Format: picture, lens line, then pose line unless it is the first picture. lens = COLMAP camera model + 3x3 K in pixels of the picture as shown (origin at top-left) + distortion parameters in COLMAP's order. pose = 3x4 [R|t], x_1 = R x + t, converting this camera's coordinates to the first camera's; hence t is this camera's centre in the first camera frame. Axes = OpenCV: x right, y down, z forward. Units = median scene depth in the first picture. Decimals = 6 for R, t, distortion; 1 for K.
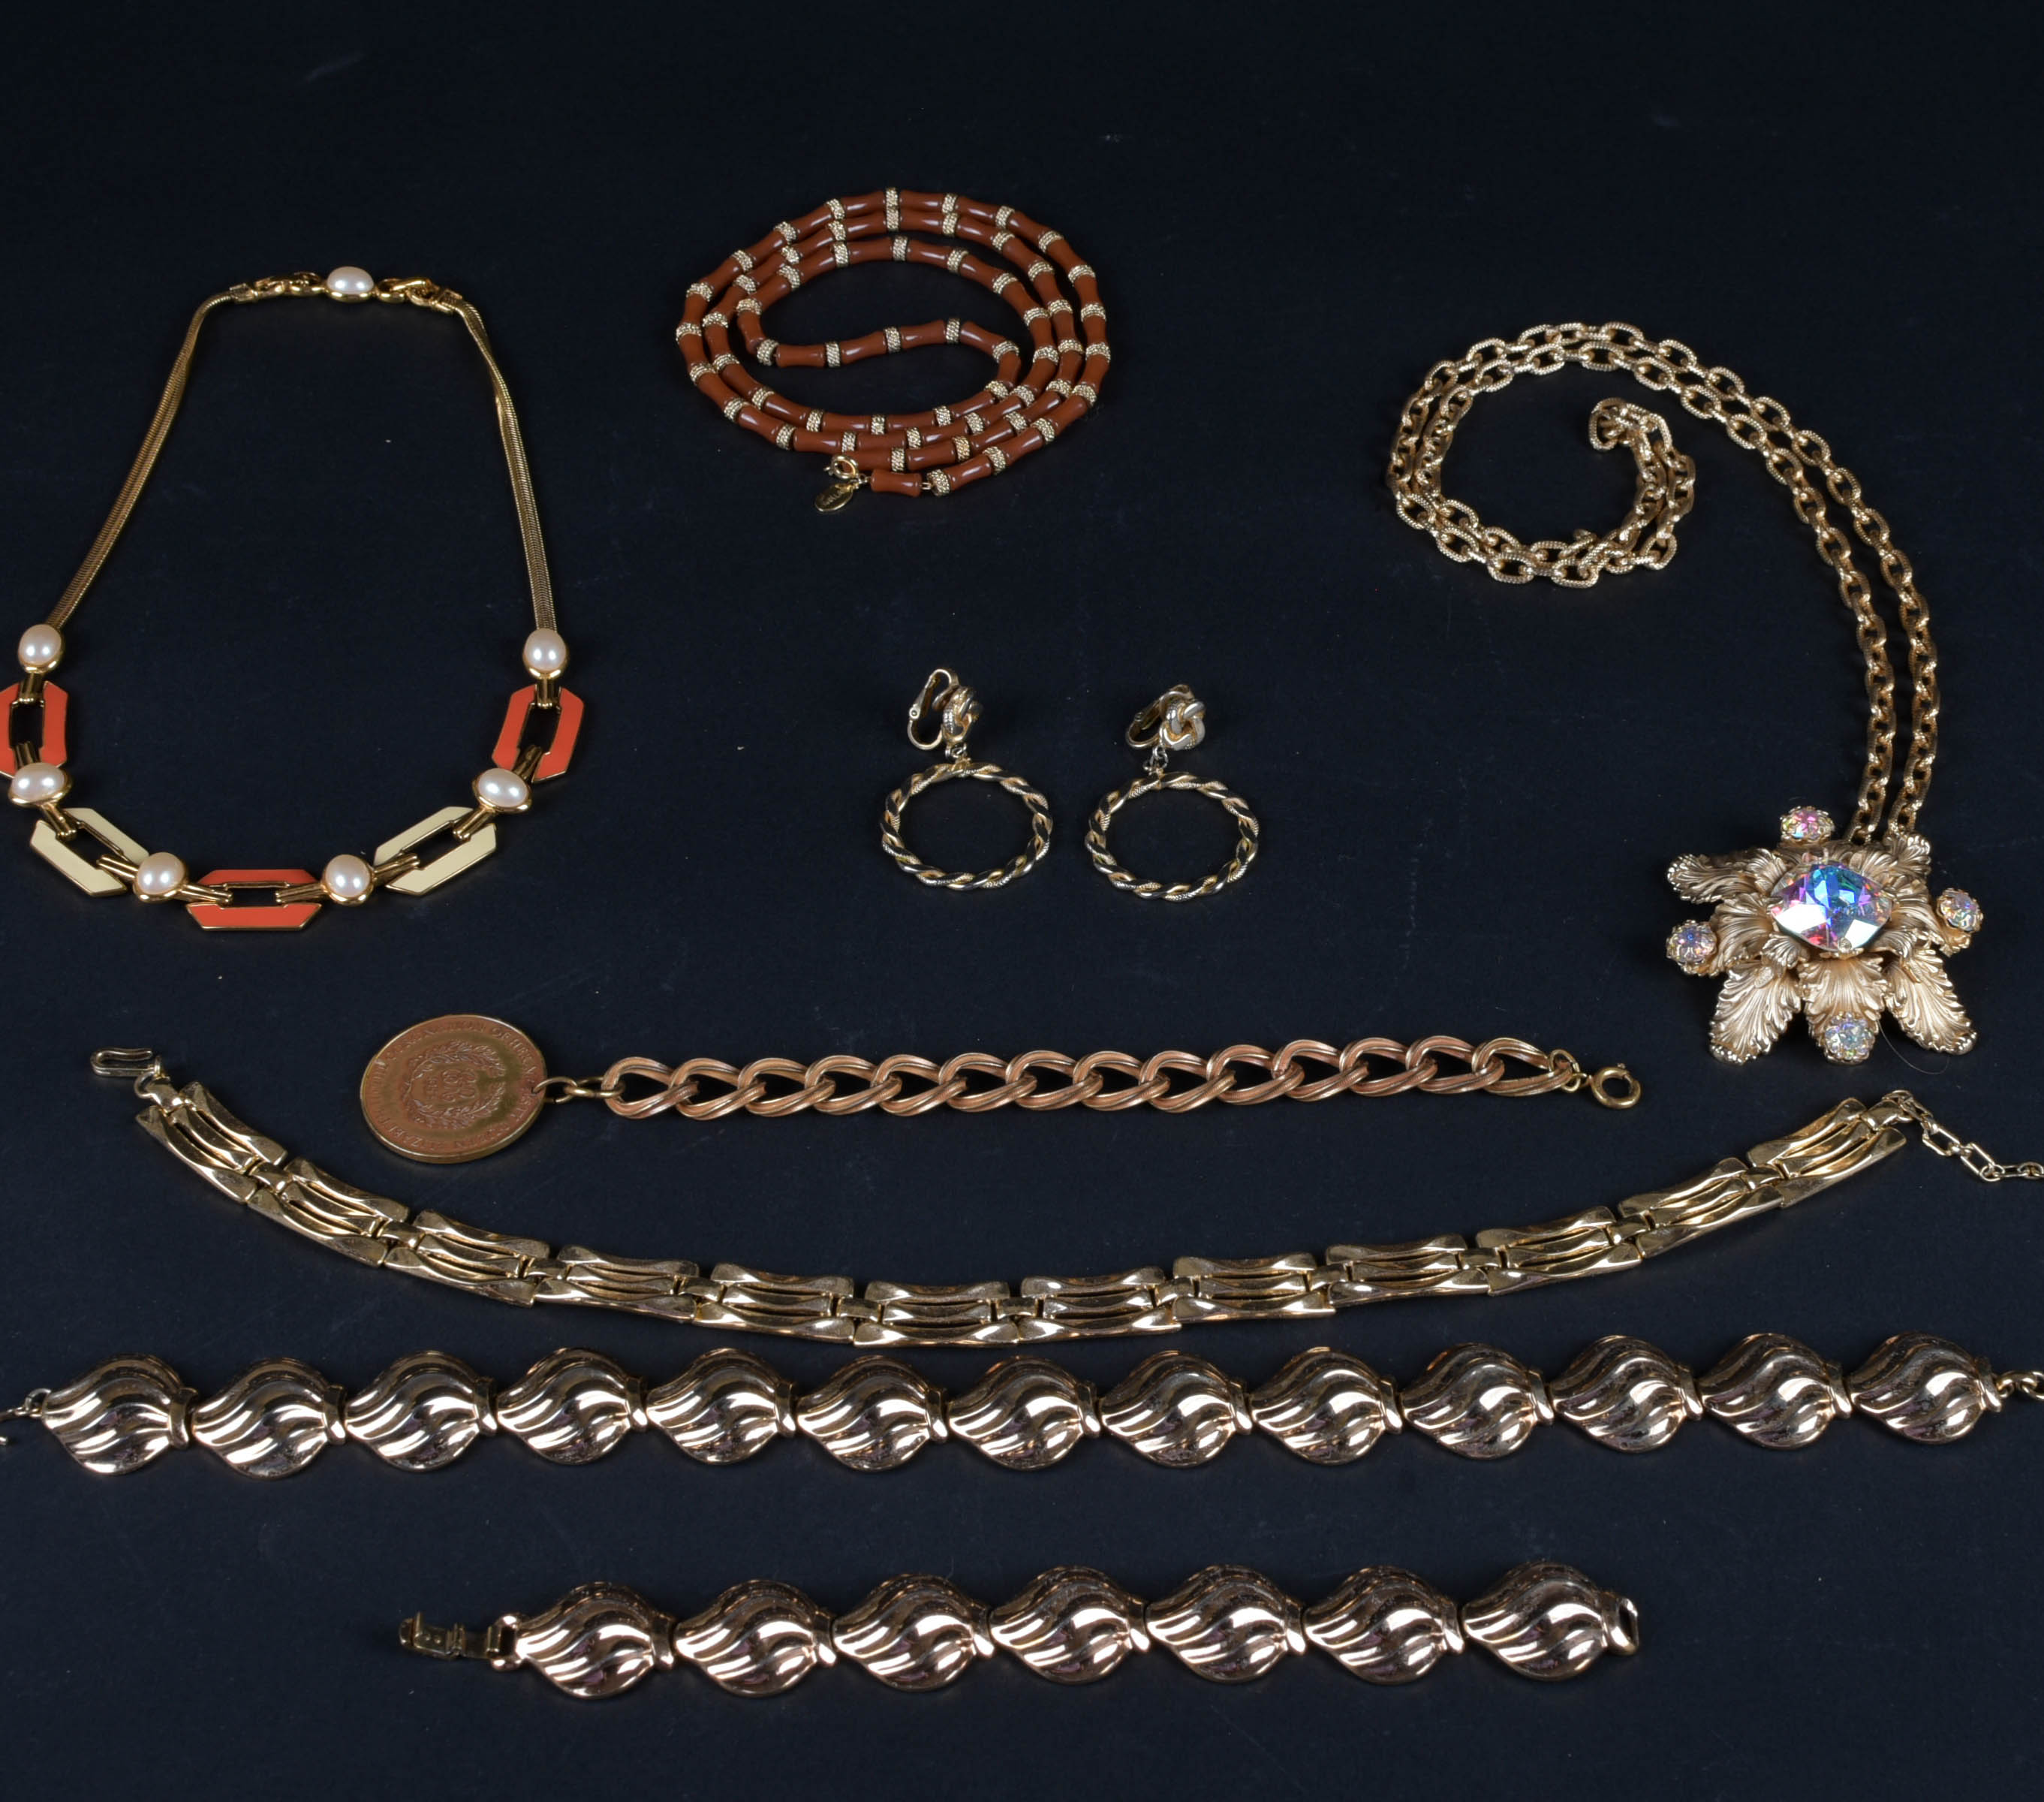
lens RADIAL K [[4140.3, 0, 1052.2], [0, 4140.3, 900.9], [0, 0, 1]] dist [-0.020874, 0.295615]
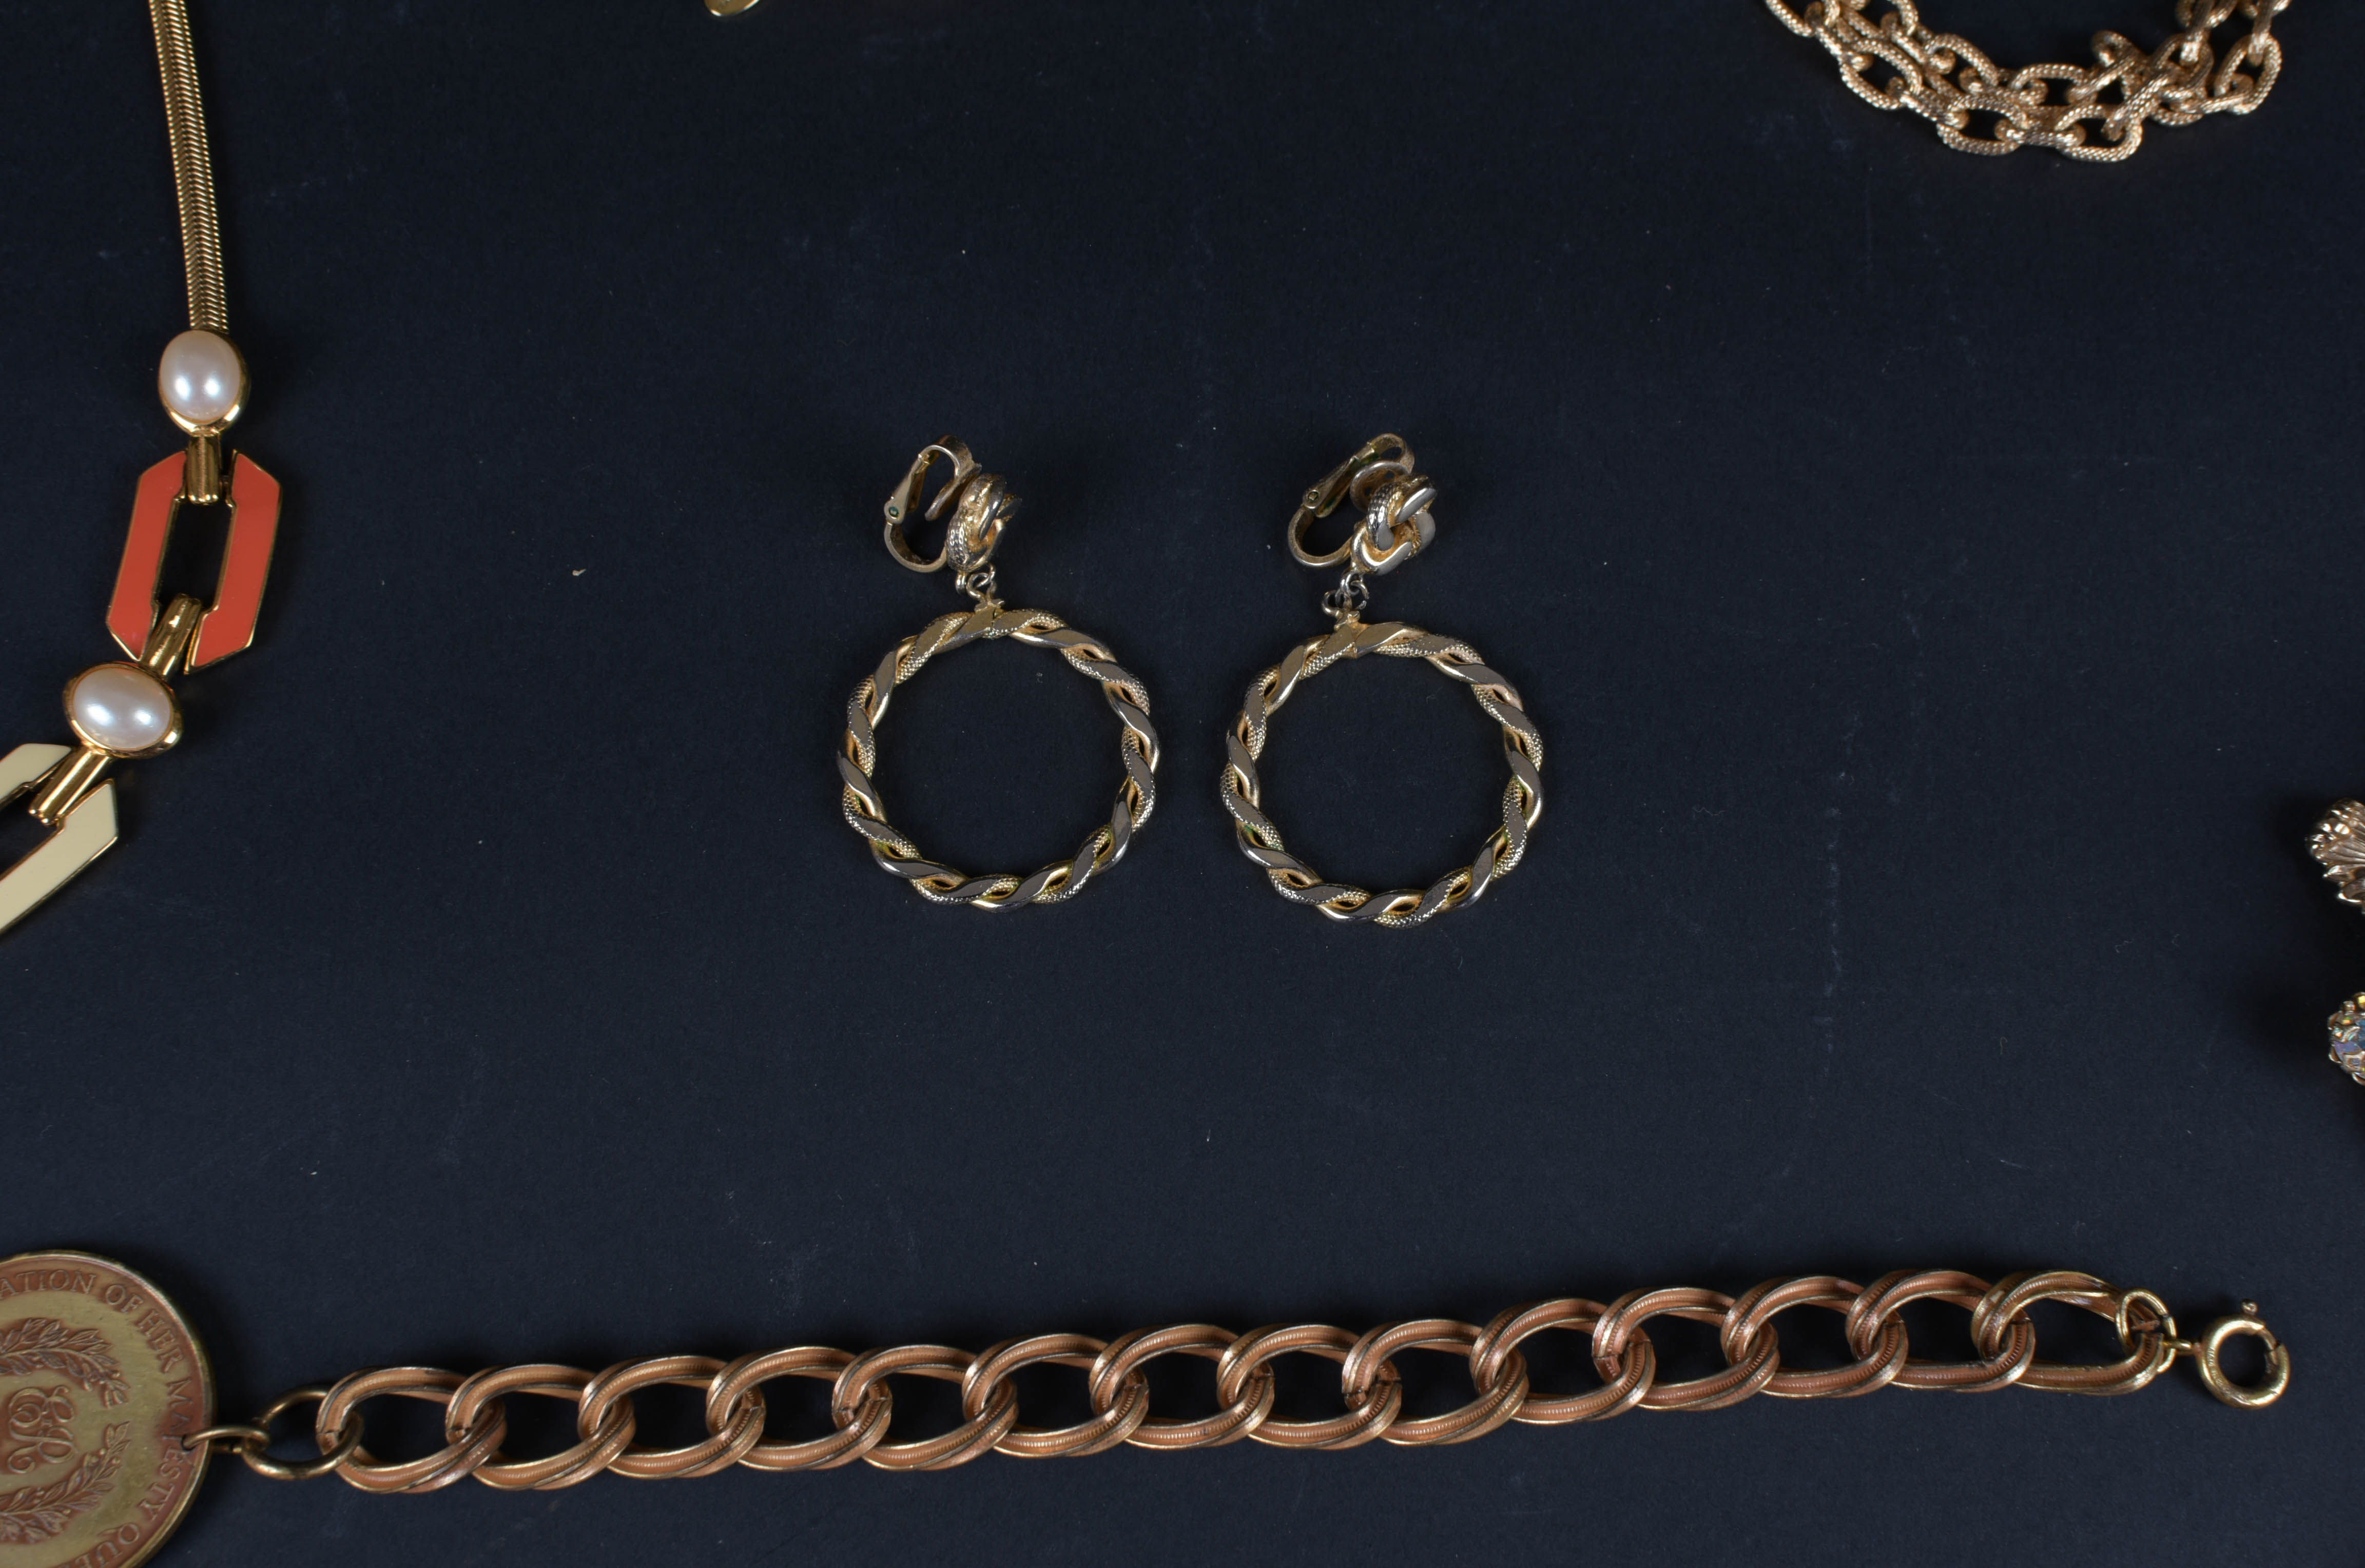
lens RADIAL K [[2831.7, 0, 1182.5], [0, 2831.7, 784.0], [0, 0, 1]] dist [0.024233, 0.034639]
pose [[0.999512, -0.028012, 0.013854, -0.002101], [0.020197, 0.917327, 0.397623, -0.156209], [-0.023847, -0.397149, 0.917444, 0.640575]]
